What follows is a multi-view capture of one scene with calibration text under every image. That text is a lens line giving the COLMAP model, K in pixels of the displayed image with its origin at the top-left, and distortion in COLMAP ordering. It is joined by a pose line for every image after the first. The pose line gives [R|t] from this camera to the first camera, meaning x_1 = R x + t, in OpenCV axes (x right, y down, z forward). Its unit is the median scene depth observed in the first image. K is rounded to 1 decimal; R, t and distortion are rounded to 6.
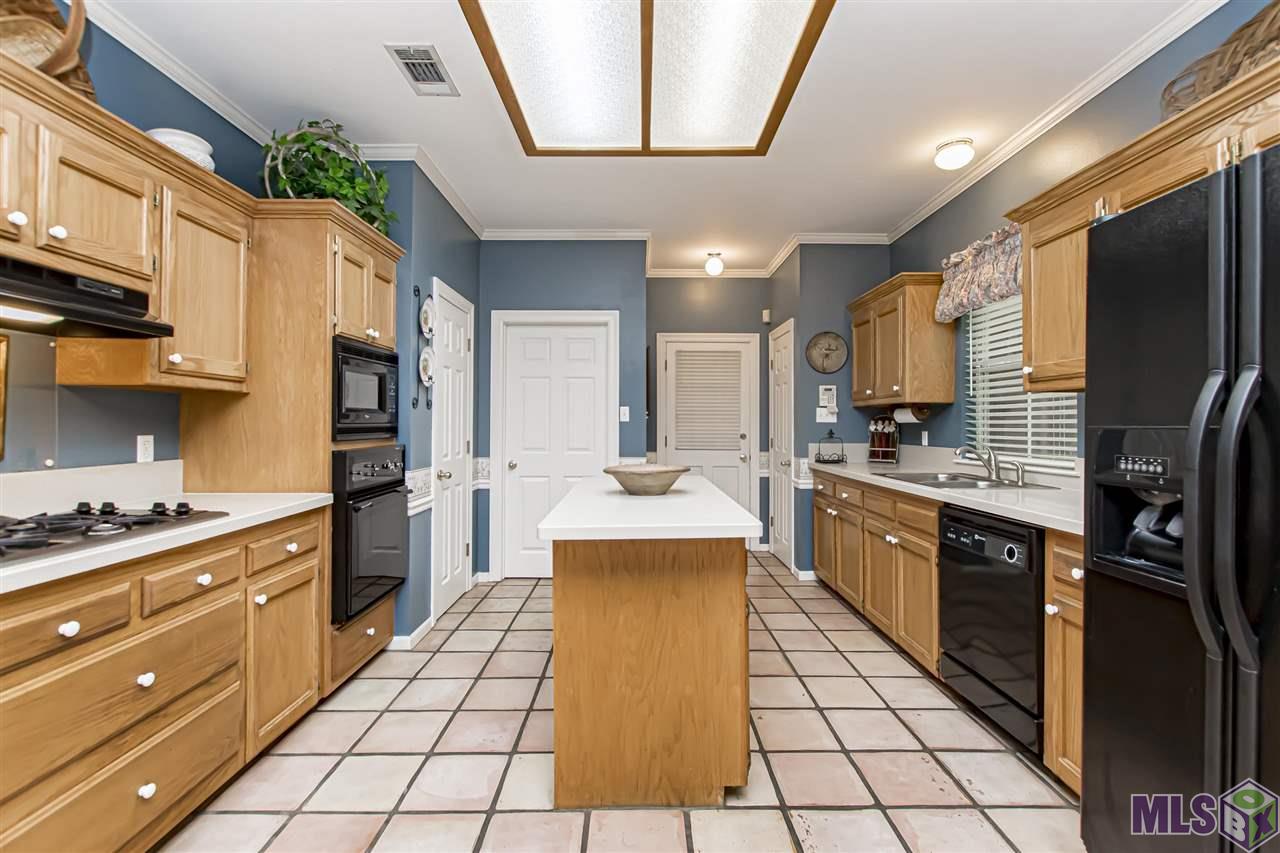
lens RADIAL K [[569.8, 0, 649.9], [0, 569.8, 419.8], [0, 0, 1]] dist [-0.001790, 0.000123]
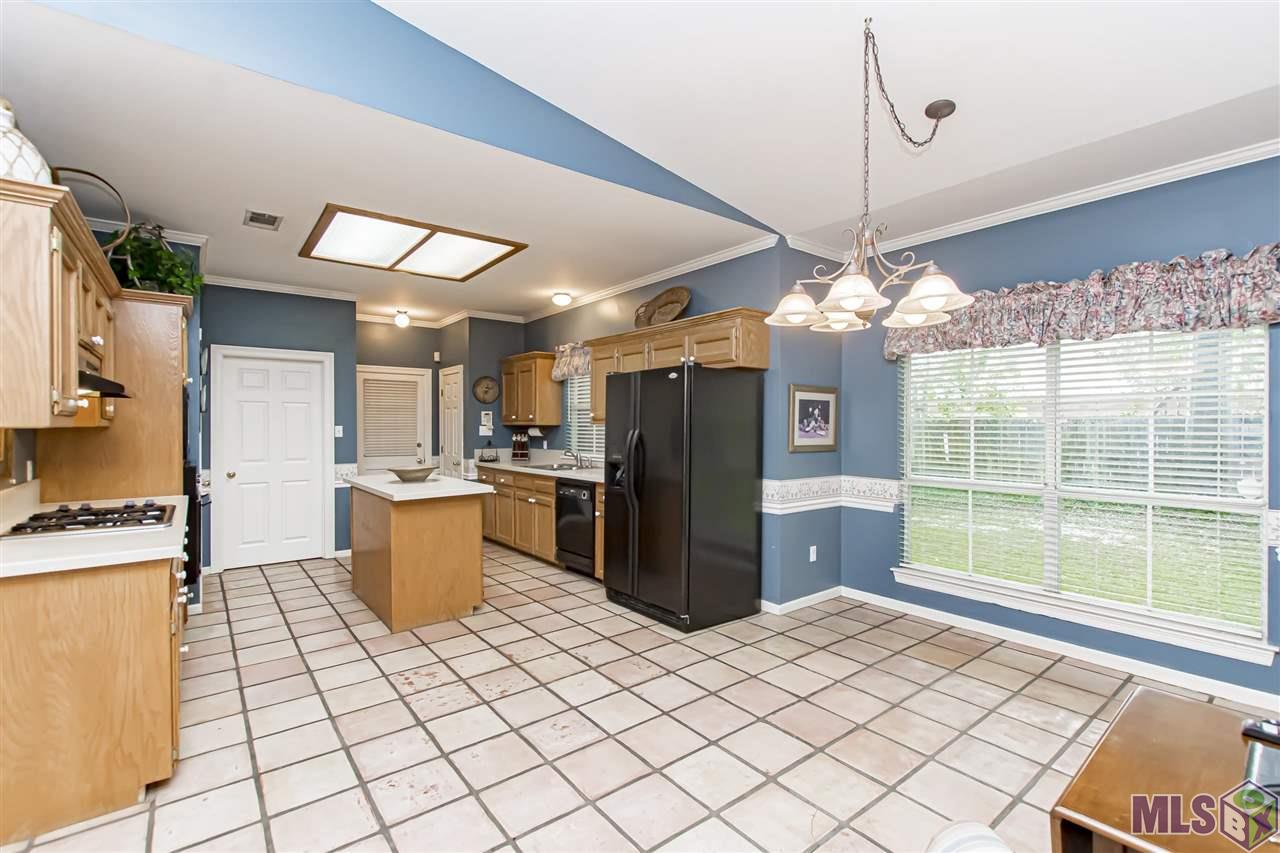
lens RADIAL K [[569.8, 0, 649.9], [0, 569.8, 419.8], [0, 0, 1]] dist [-0.001790, 0.000123]
pose [[0.790746, 0.002586, 0.612139, -0.370064], [-0.001481, 0.999996, -0.002311, -0.045367], [-0.612143, 0.000921, 0.790747, -0.640357]]
